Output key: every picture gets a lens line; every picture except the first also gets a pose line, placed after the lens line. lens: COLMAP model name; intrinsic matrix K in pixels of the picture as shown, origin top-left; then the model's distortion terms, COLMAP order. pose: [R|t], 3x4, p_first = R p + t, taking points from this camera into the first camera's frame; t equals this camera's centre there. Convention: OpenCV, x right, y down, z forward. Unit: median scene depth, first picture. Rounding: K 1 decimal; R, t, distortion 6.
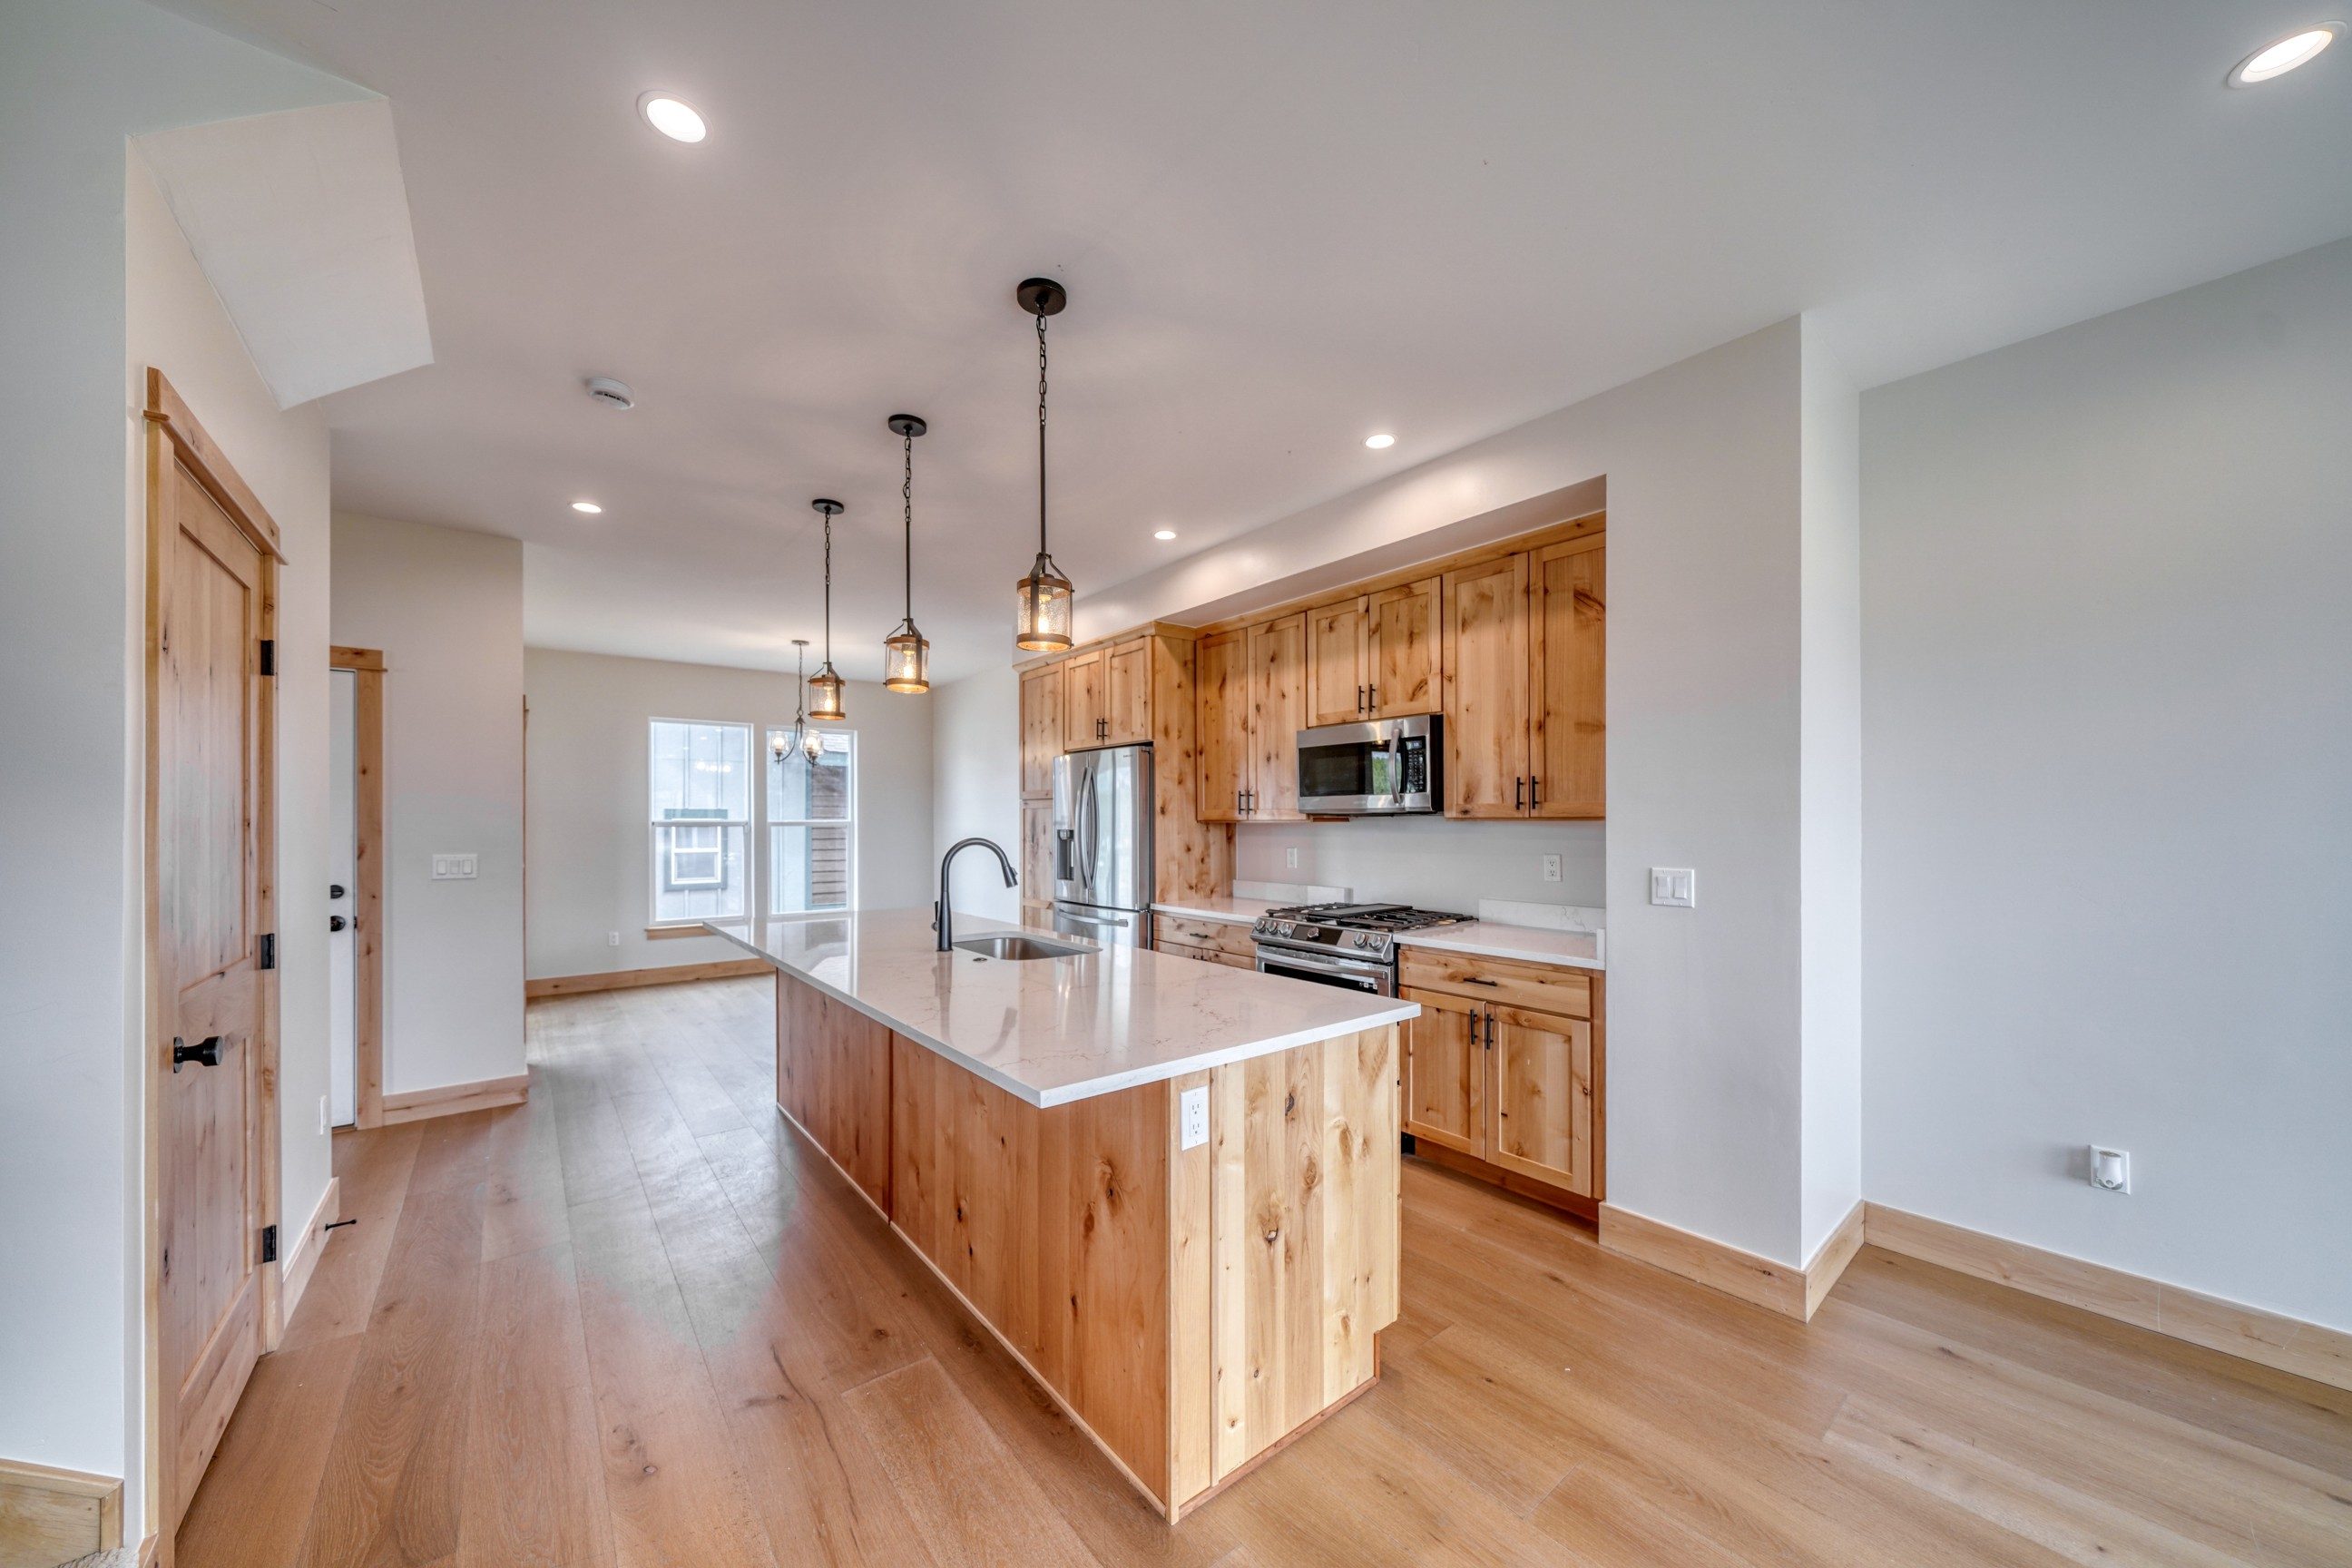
lens RADIAL K [[826.2, 0, 1175.5], [0, 826.2, 826.9], [0, 0, 1]] dist [-0.000909, -0.000055]
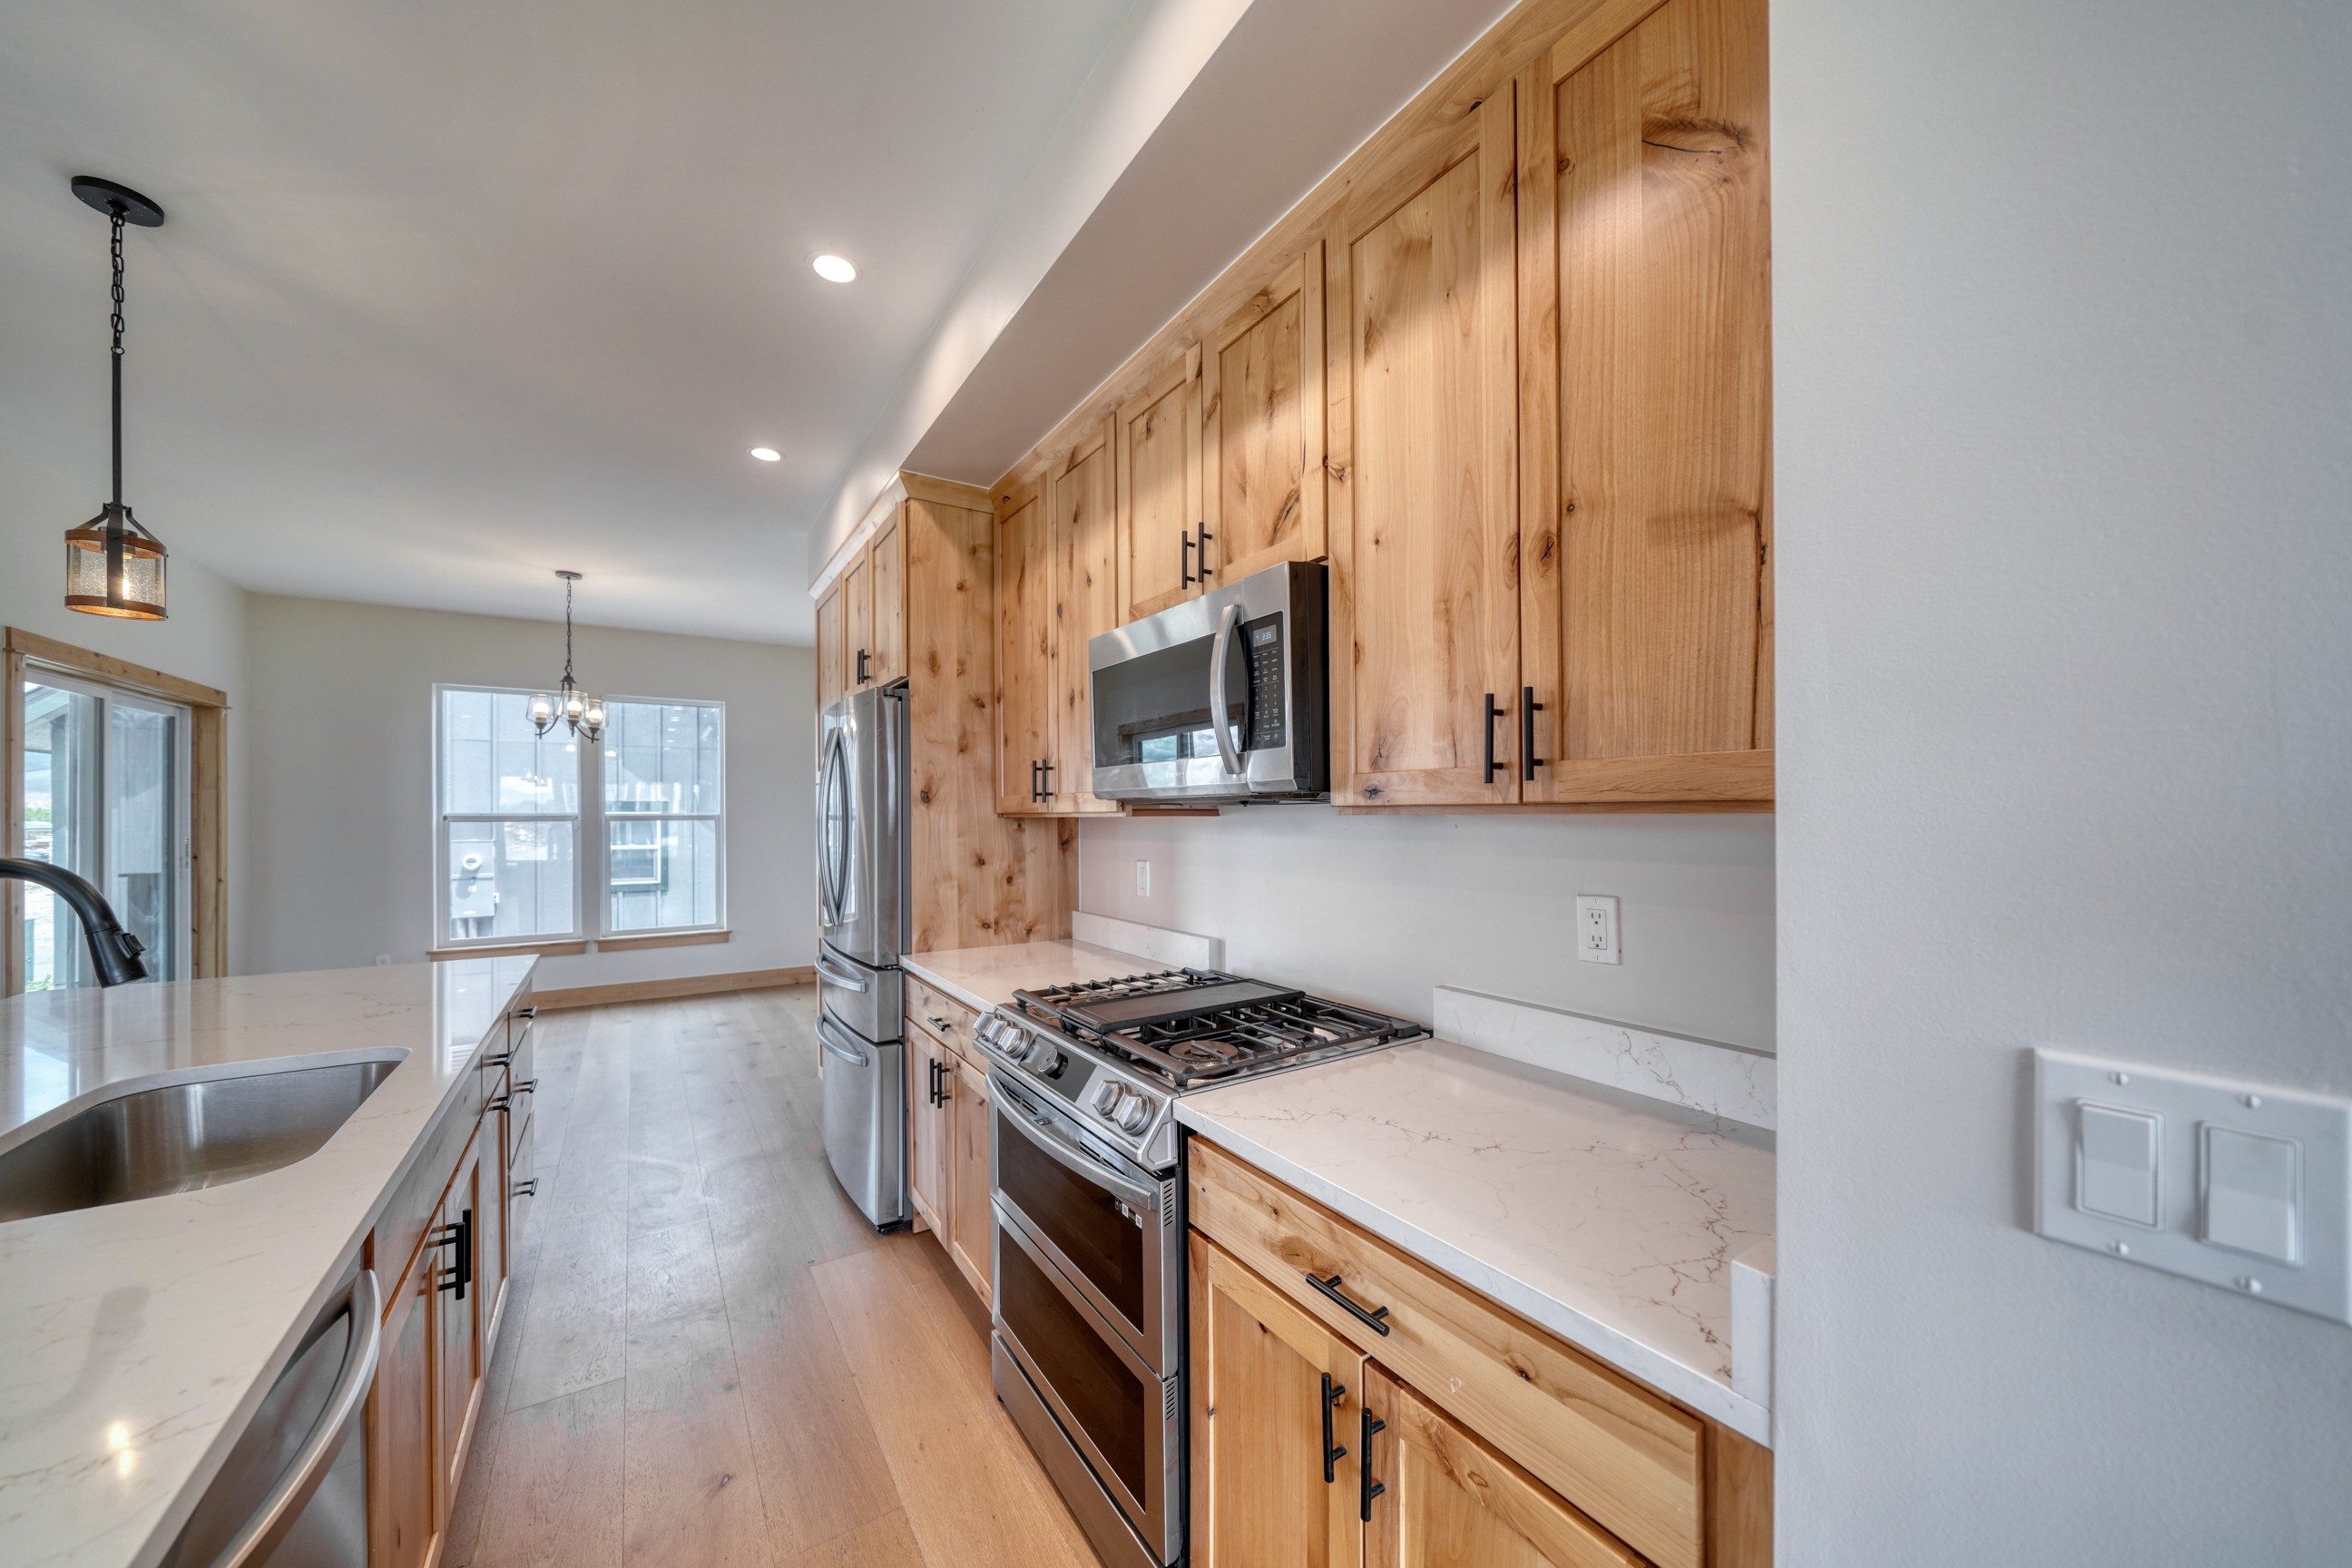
lens RADIAL K [[818.6, 0, 1169.4], [0, 818.6, 818.8], [0, 0, 1]] dist [-0.010985, -0.000074]
pose [[0.995016, -0.001164, -0.099708, 0.281903], [0.001182, 0.999999, 0.000118, -0.005120], [0.099708, -0.000235, 0.995017, 0.569718]]
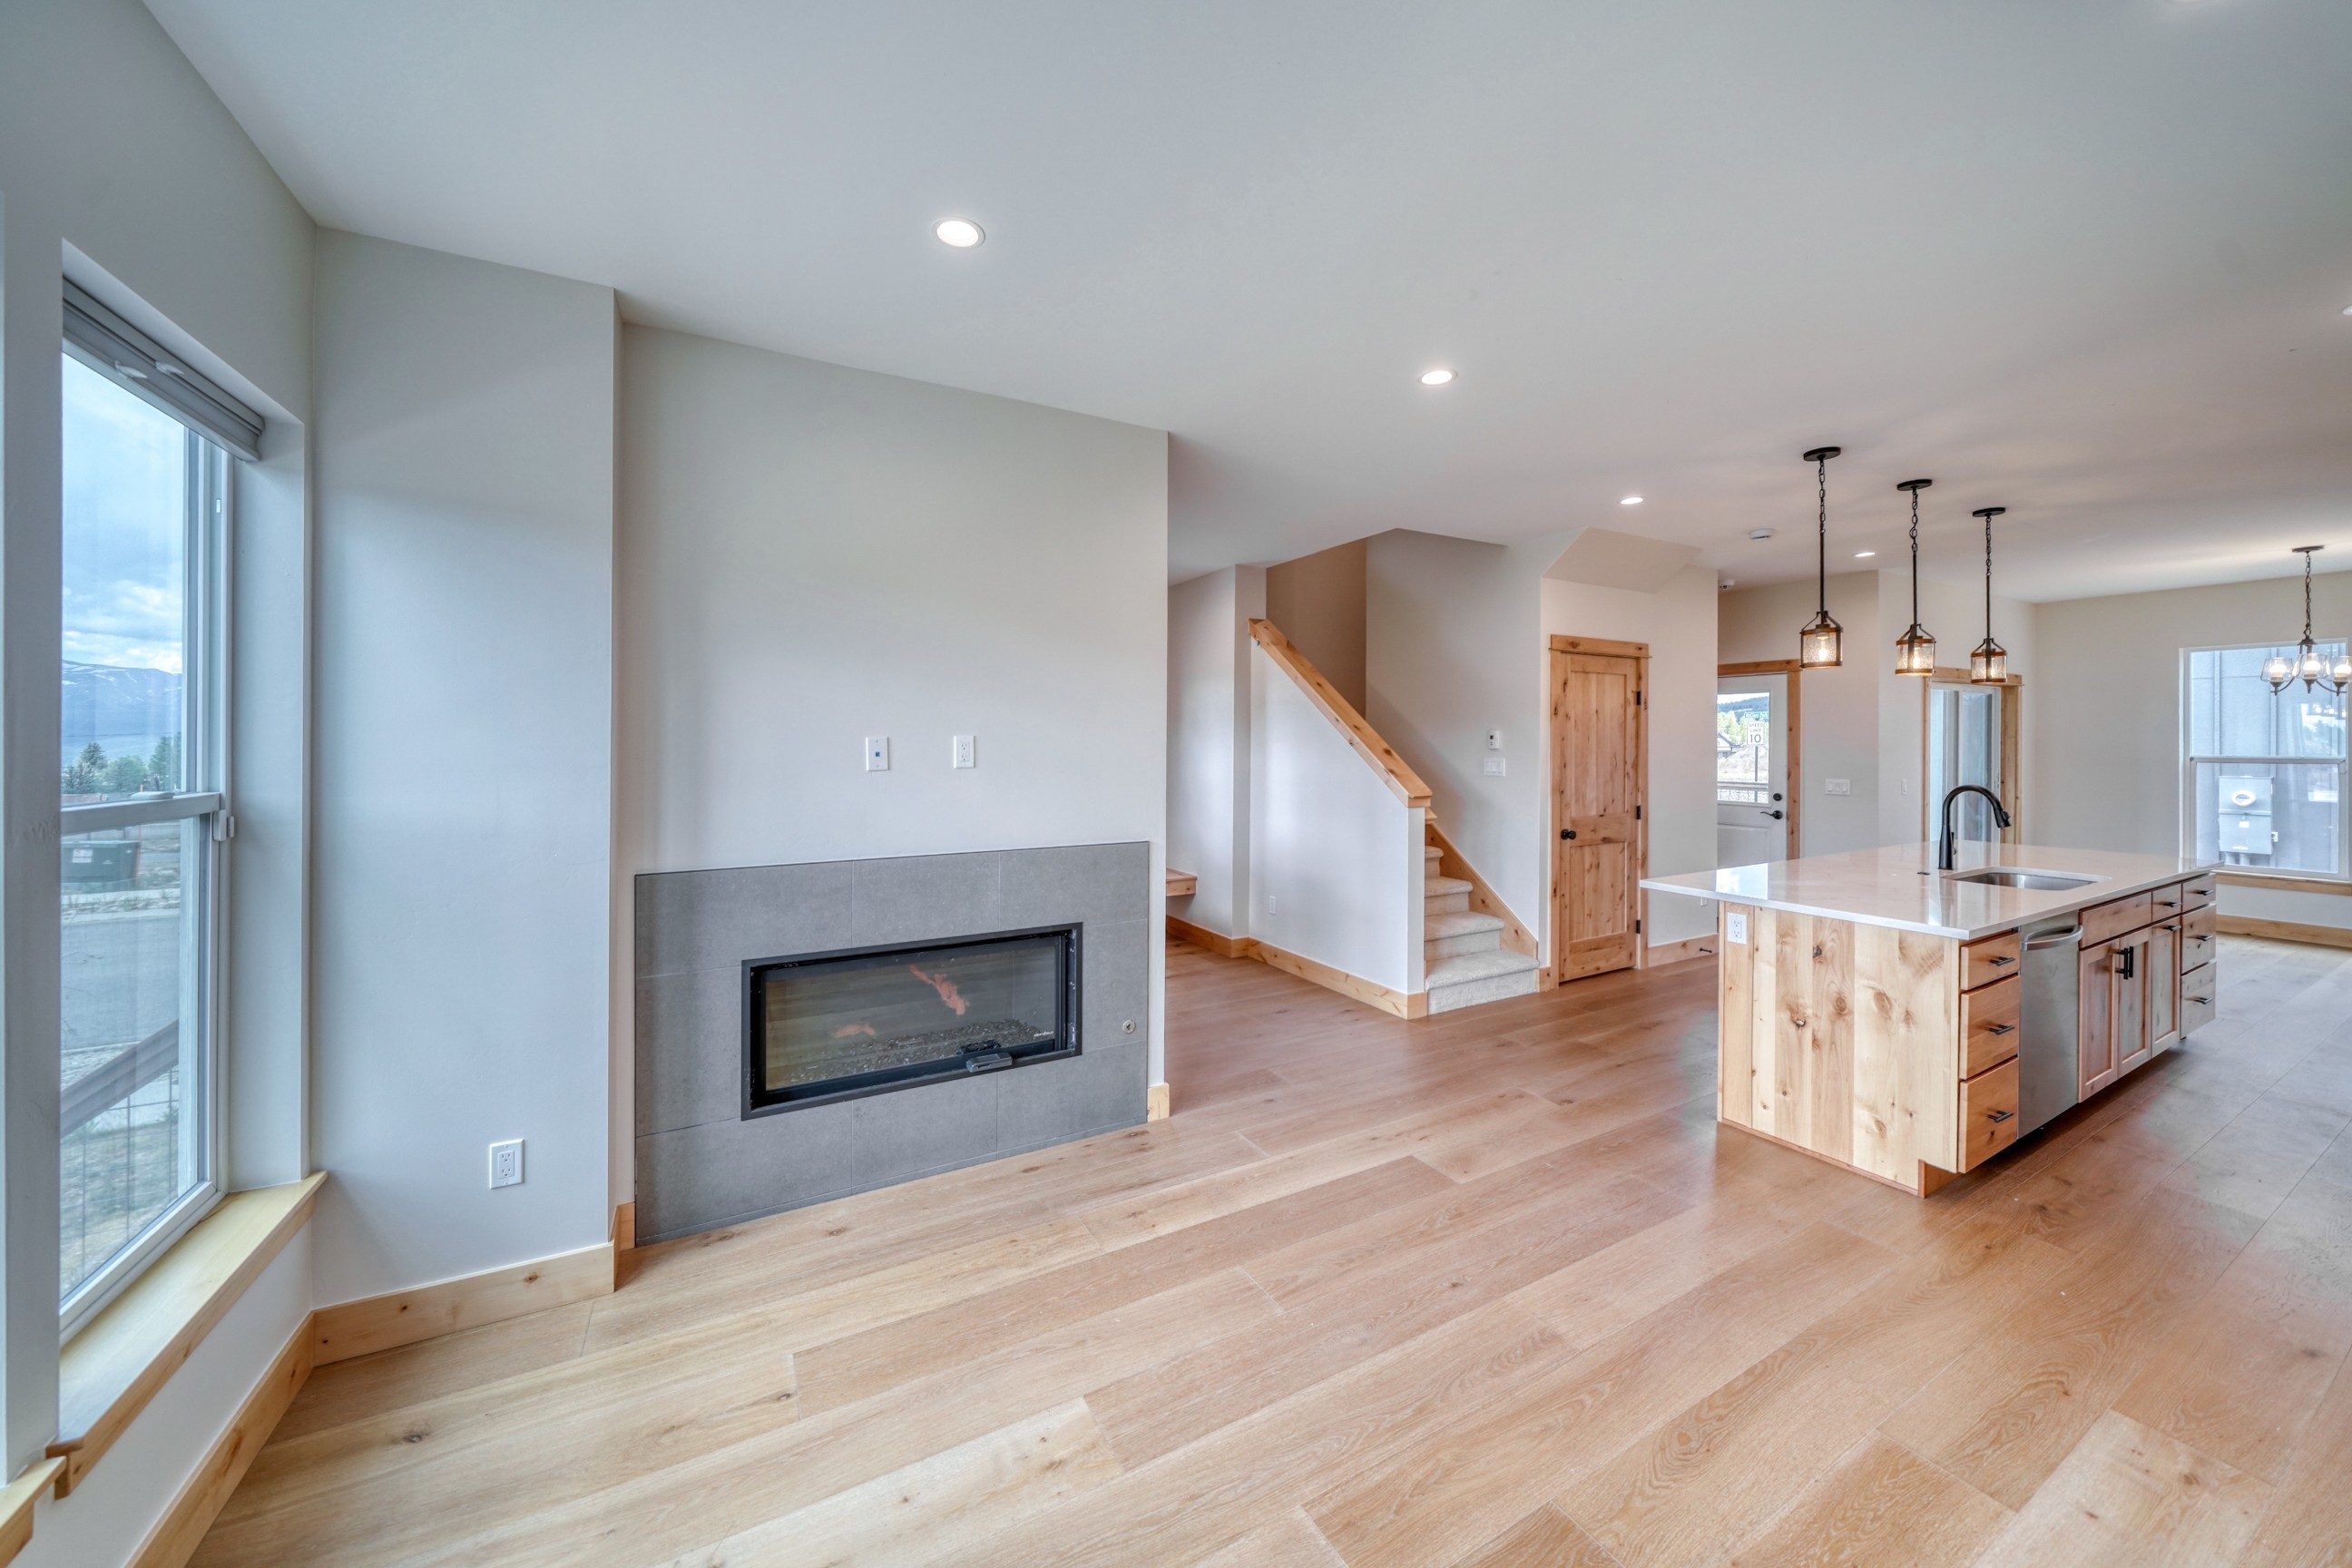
lens RADIAL K [[859.5, 0, 1172.2], [0, 859.5, 742.8], [0, 0, 1]] dist [-0.000615, -0.000072]
pose [[-0.162432, 0.004117, -0.986711, 1.048958], [-0.004760, 0.999976, 0.004956, -0.042560], [0.986708, 0.005502, -0.162408, 0.005033]]
